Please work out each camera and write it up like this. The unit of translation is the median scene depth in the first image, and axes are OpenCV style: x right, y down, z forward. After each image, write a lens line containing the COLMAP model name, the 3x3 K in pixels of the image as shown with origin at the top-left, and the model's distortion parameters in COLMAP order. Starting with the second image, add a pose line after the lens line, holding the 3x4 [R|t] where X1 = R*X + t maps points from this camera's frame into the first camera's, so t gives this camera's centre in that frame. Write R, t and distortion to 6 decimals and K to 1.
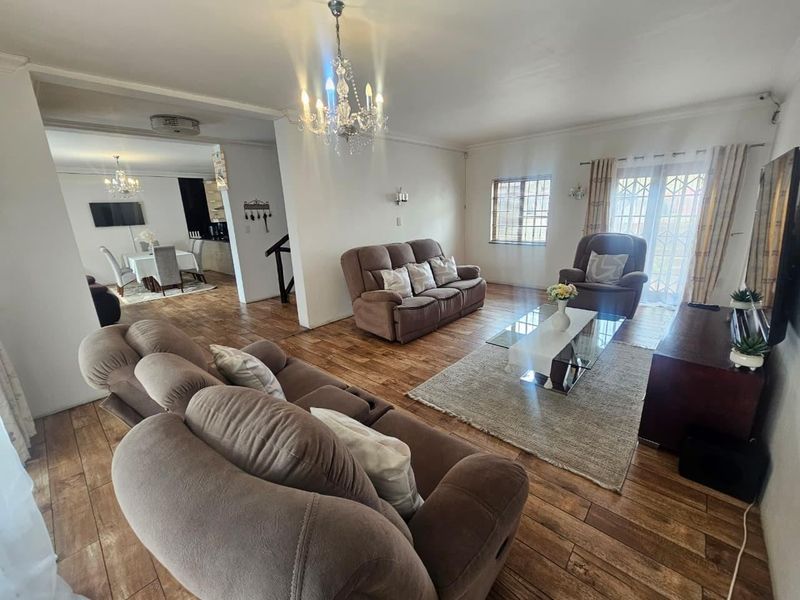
lens RADIAL K [[324.7, 0, 401.4], [0, 324.7, 296.4], [0, 0, 1]] dist [-0.000452, 0.000469]
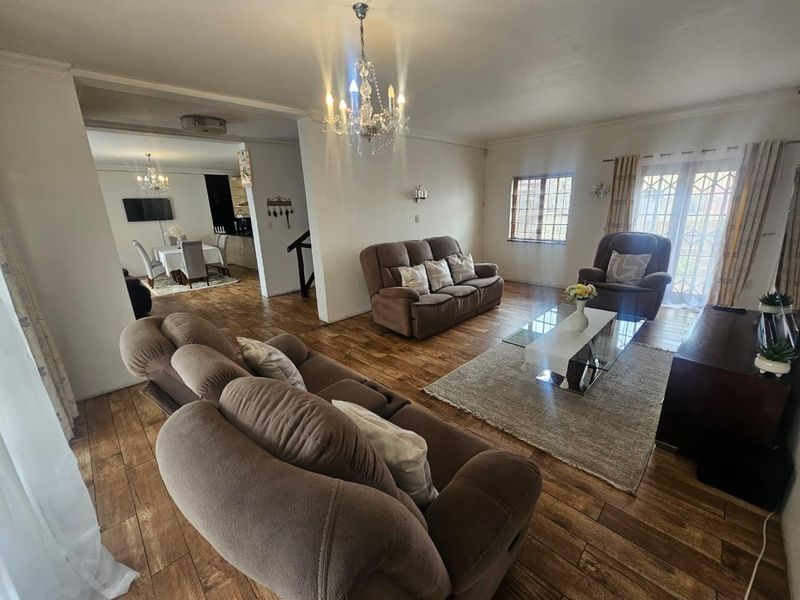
lens RADIAL K [[324.7, 0, 401.8], [0, 324.7, 295.5], [0, 0, 1]] dist [-0.000452, 0.000469]
pose [[0.998754, 0.018494, -0.046354, -0.006894], [-0.017872, 0.999745, 0.013793, -0.007842], [0.046597, -0.012947, 0.998830, -0.019692]]
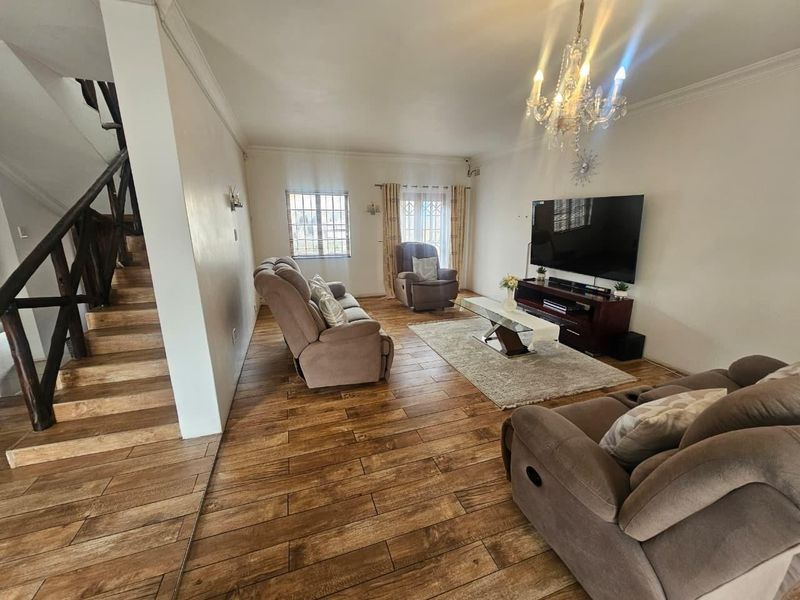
lens RADIAL K [[324.7, 0, 399.7], [0, 324.7, 300.8], [0, 0, 1]] dist [-0.000452, 0.000469]
pose [[0.488499, -0.179127, 0.853980, -0.754265], [0.210475, 0.973992, 0.083903, -0.129385], [-0.846799, 0.138755, 0.513496, 0.606832]]
